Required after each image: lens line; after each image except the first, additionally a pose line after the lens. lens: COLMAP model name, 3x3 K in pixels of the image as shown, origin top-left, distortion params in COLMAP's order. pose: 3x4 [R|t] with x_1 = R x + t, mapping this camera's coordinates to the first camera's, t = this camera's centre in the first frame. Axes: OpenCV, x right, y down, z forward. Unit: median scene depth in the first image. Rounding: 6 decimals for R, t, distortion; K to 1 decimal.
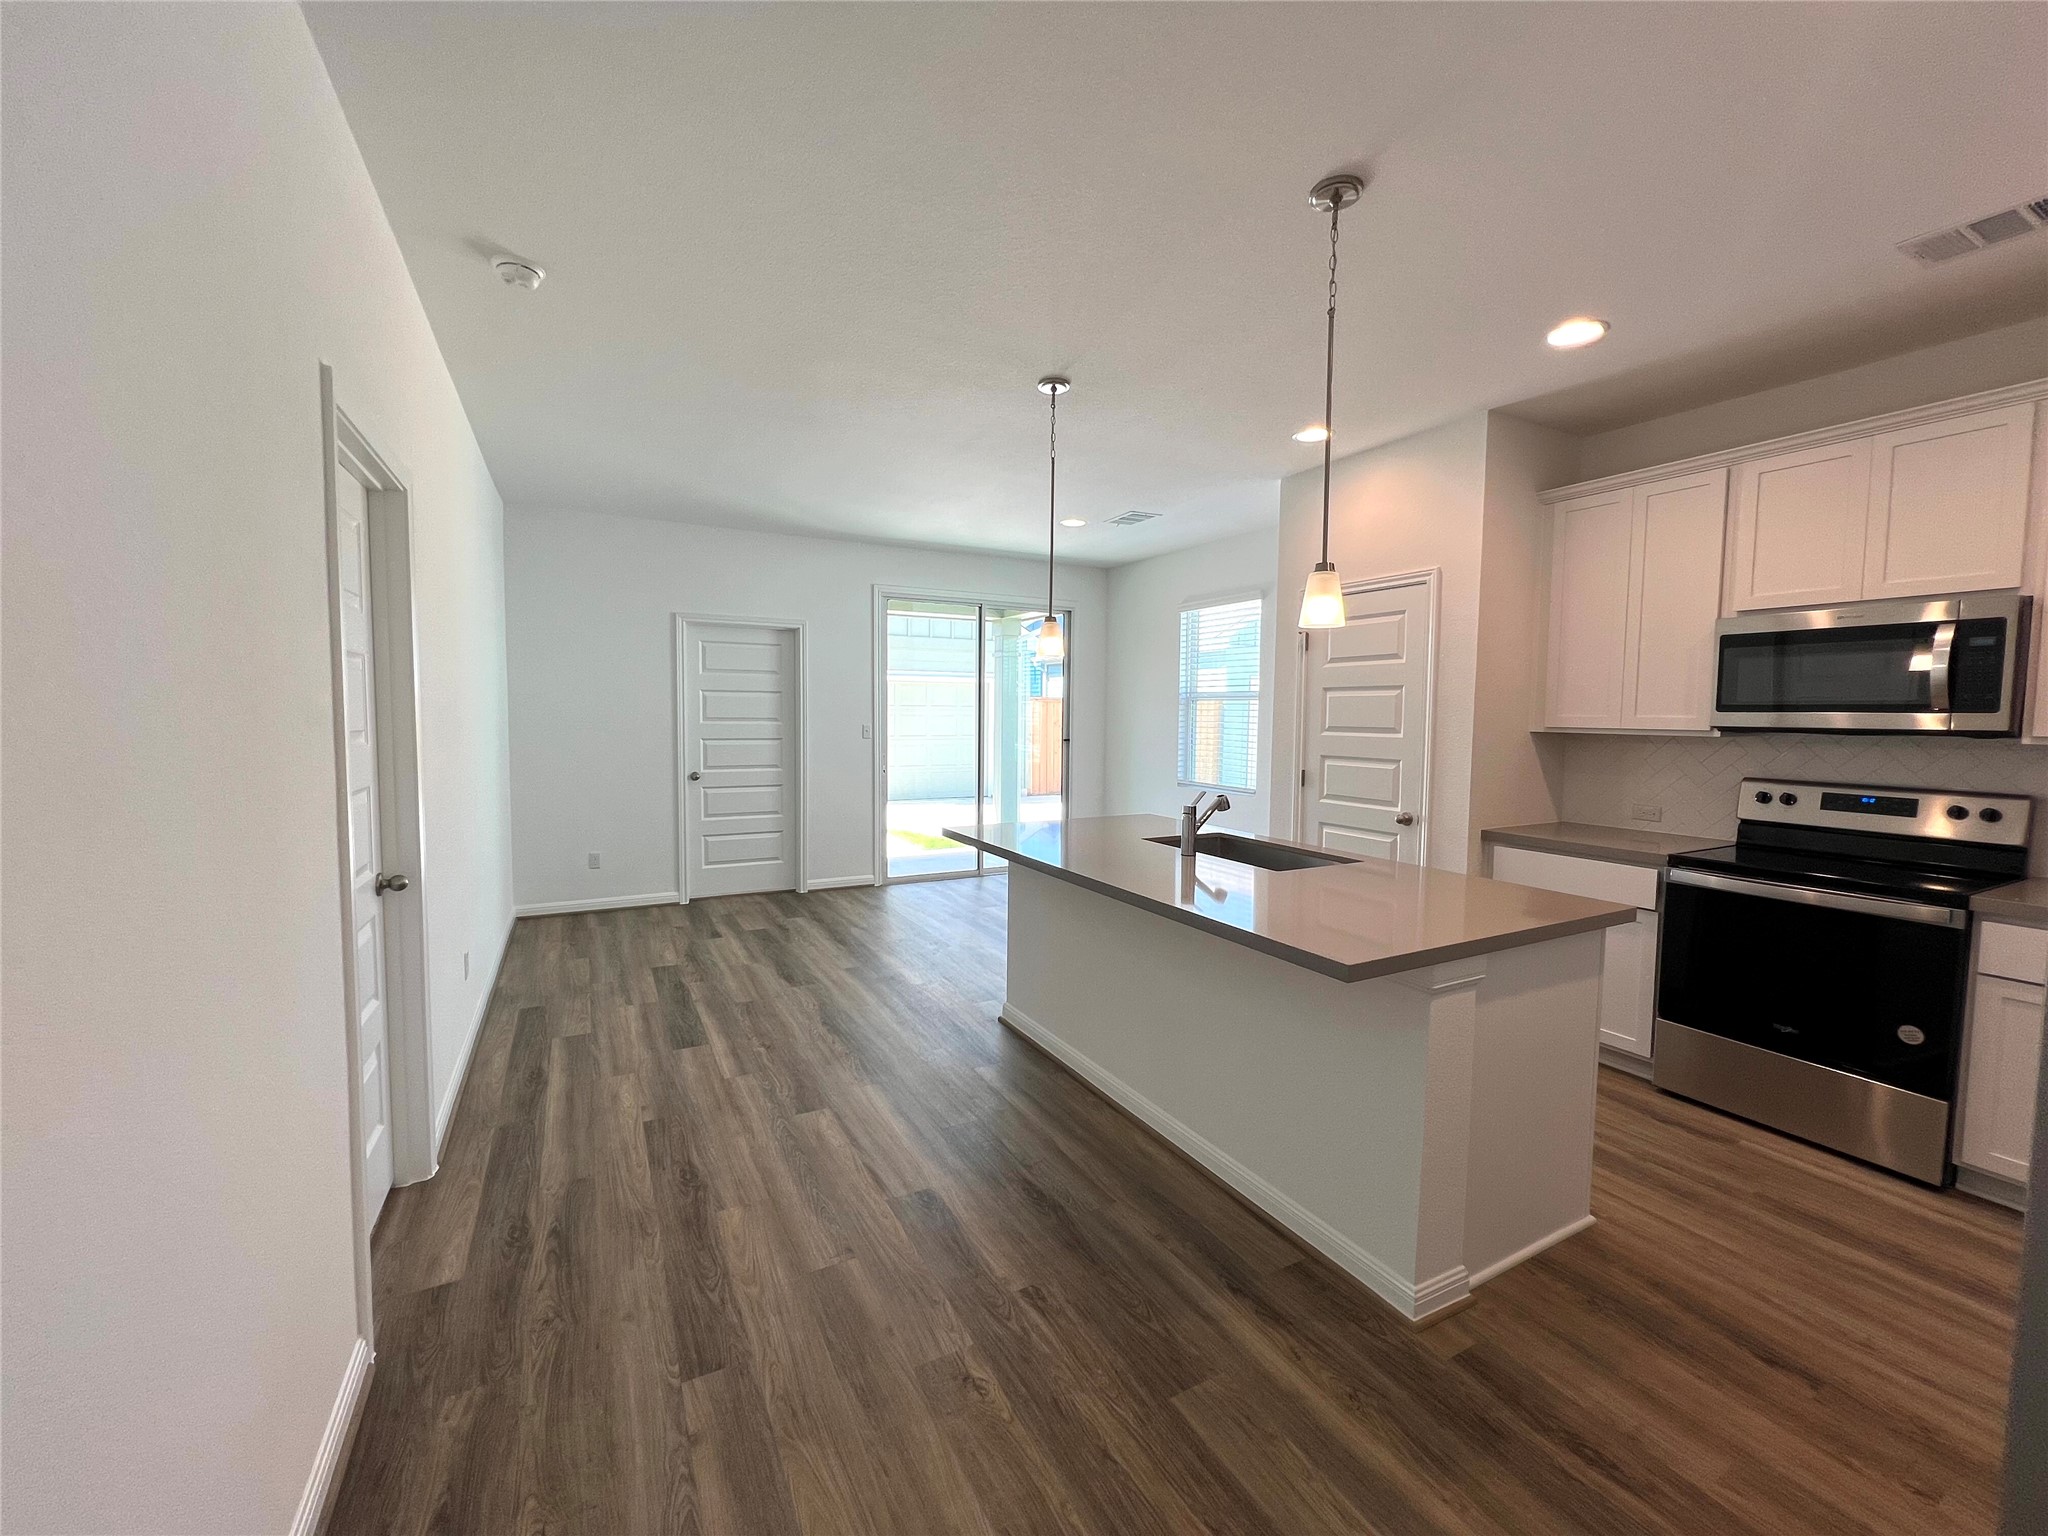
lens RADIAL K [[818.4, 0, 1015.4], [0, 818.4, 762.6], [0, 0, 1]] dist [-0.000837, 0.000451]
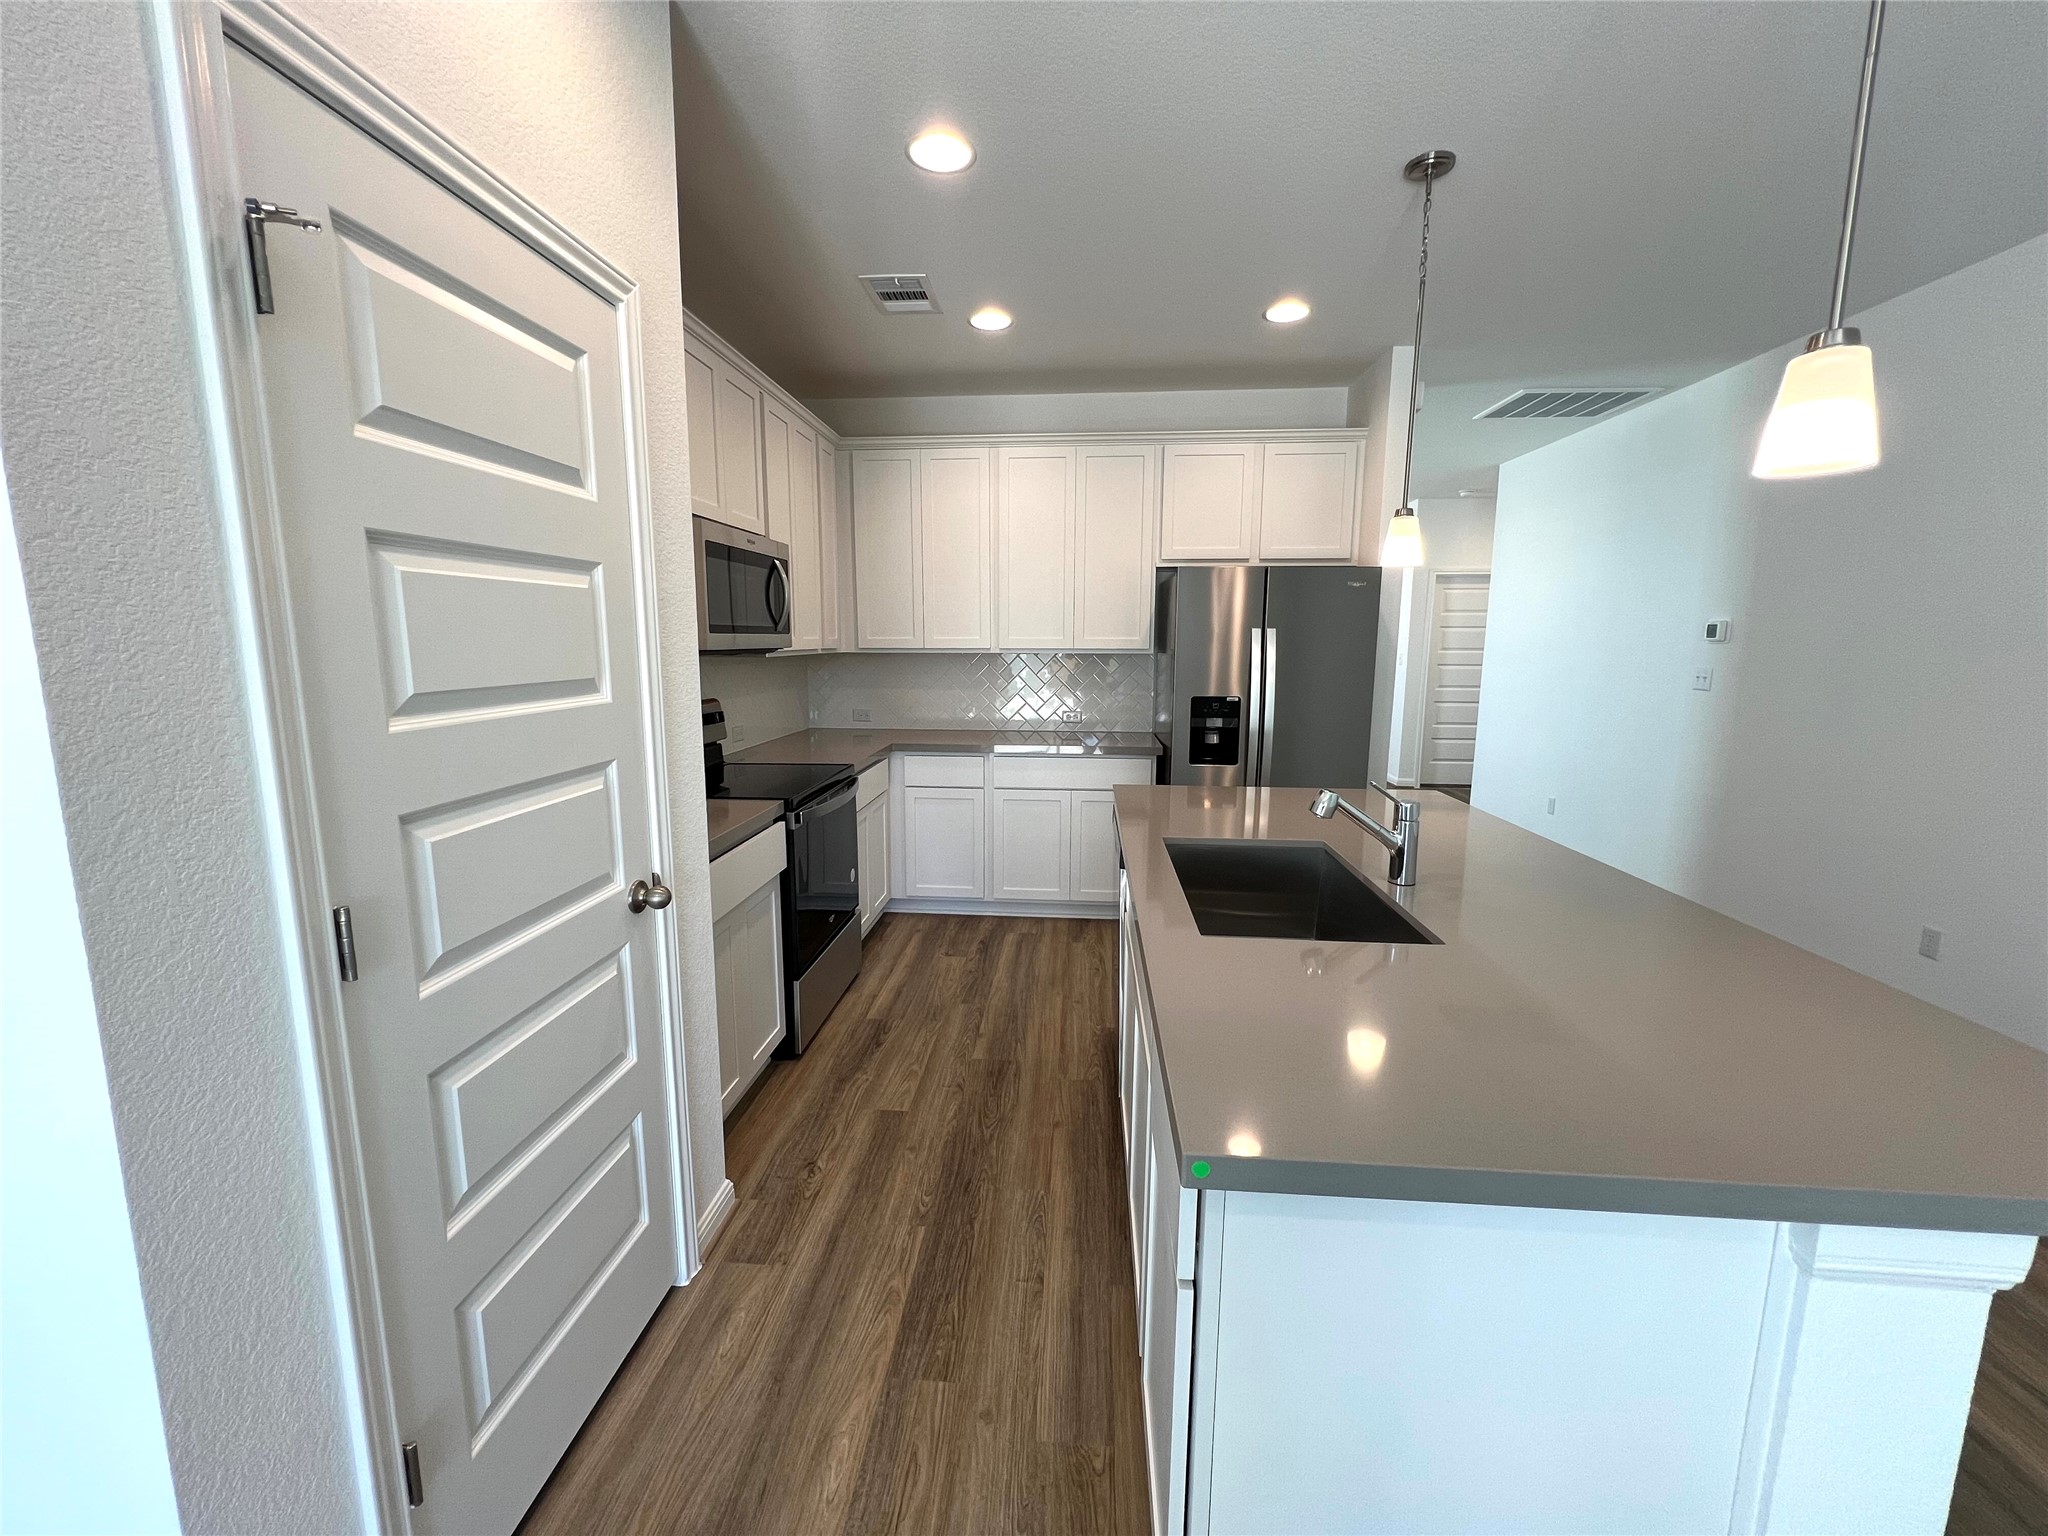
lens RADIAL K [[818.4, 0, 1015.4], [0, 818.4, 762.6], [0, 0, 1]] dist [-0.000837, 0.000451]
pose [[-0.841625, -0.090827, 0.532370, 0.139376], [0.025608, 0.977936, 0.207330, -0.105767], [-0.539455, 0.188127, -0.820729, 1.653724]]
